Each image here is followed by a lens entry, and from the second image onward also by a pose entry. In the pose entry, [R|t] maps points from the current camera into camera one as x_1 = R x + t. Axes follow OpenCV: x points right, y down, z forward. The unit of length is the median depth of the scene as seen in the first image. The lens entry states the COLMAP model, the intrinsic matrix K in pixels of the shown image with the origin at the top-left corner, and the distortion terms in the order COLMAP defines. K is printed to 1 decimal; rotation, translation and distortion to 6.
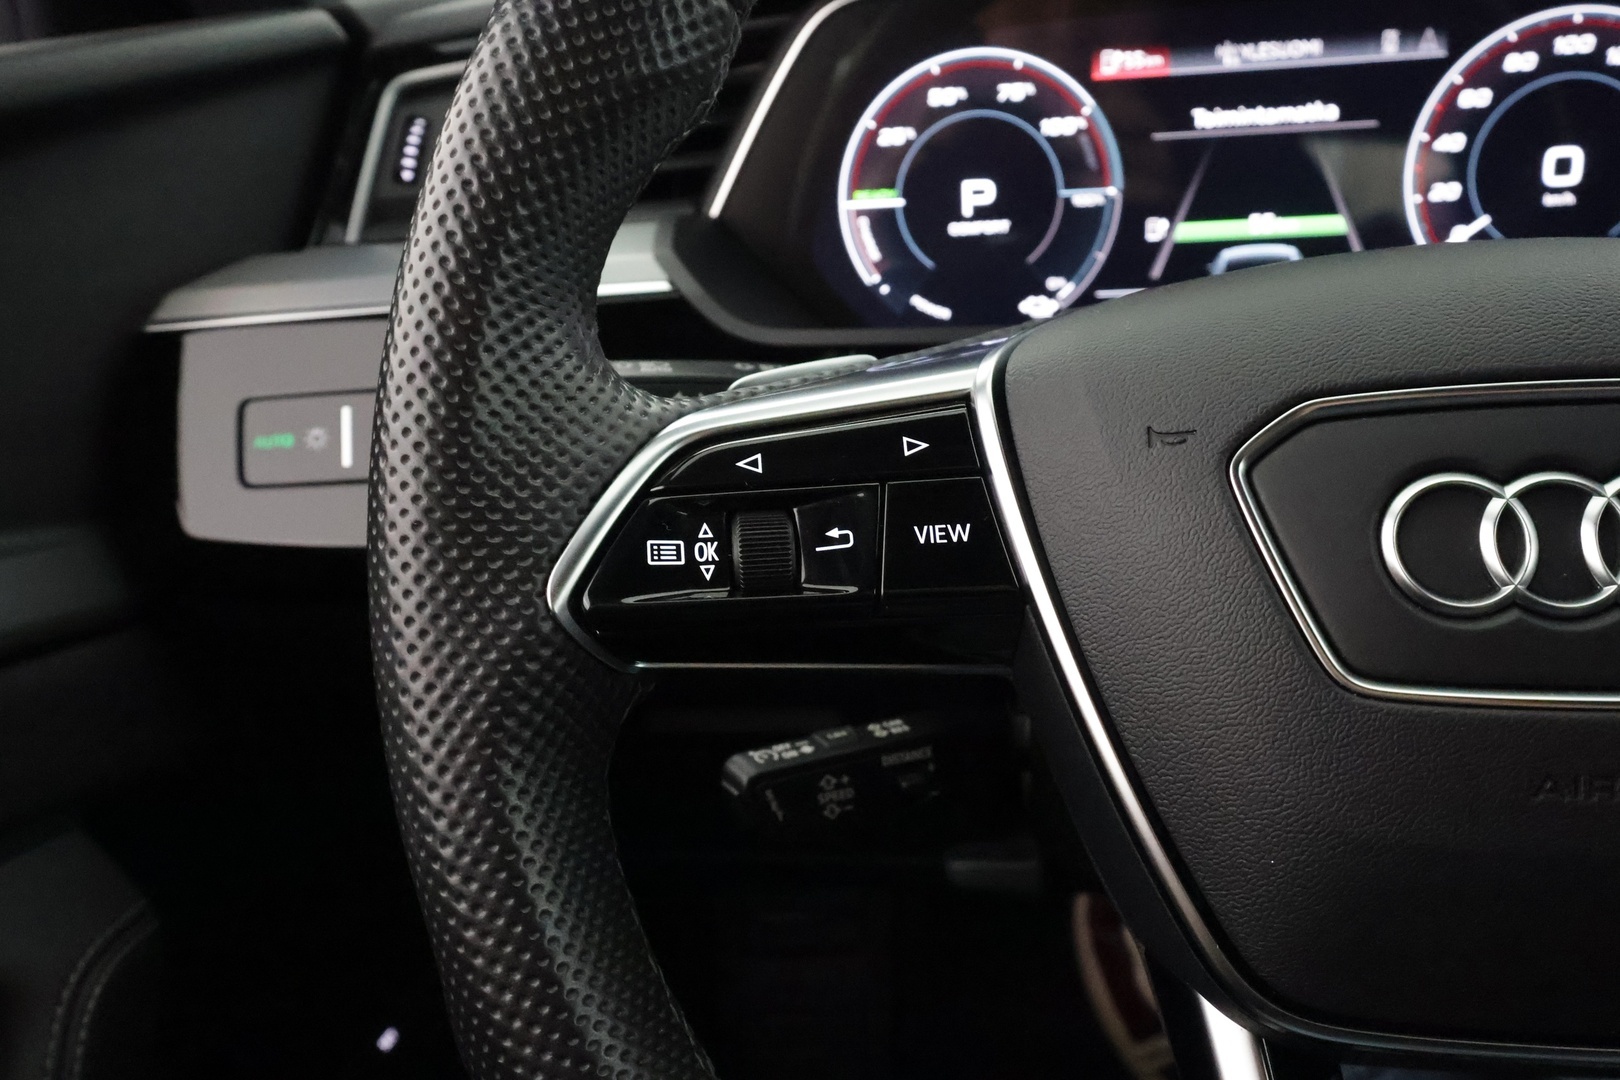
lens RADIAL K [[1267.3, 0, 818.0], [0, 1267.3, 551.6], [0, 0, 1]] dist [0.010261, 0.002074]
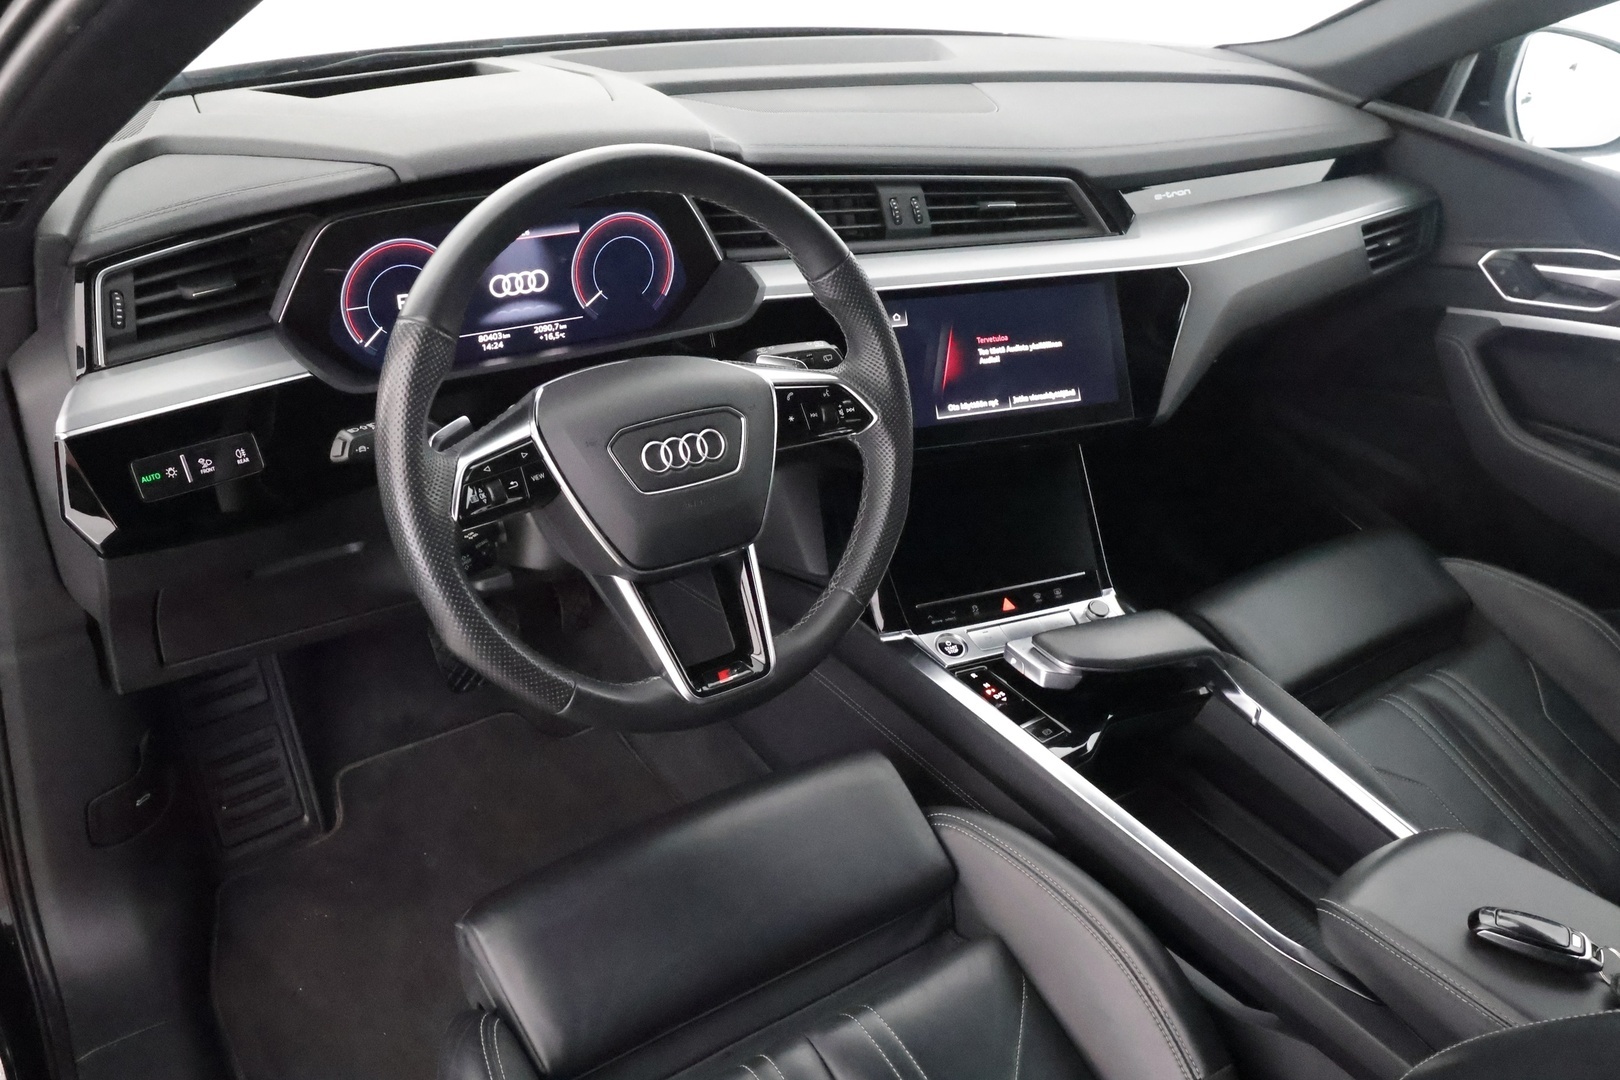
lens RADIAL K [[1278.6, 0, 810.0], [0, 1278.6, 540.0], [0, 0, 1]] dist [0.011597, 0.003151]
pose [[0.739936, -0.242335, 0.627510, -1.002037], [0.124880, 0.966125, 0.225849, -0.342470], [-0.660984, -0.088751, 0.745133, -1.378747]]
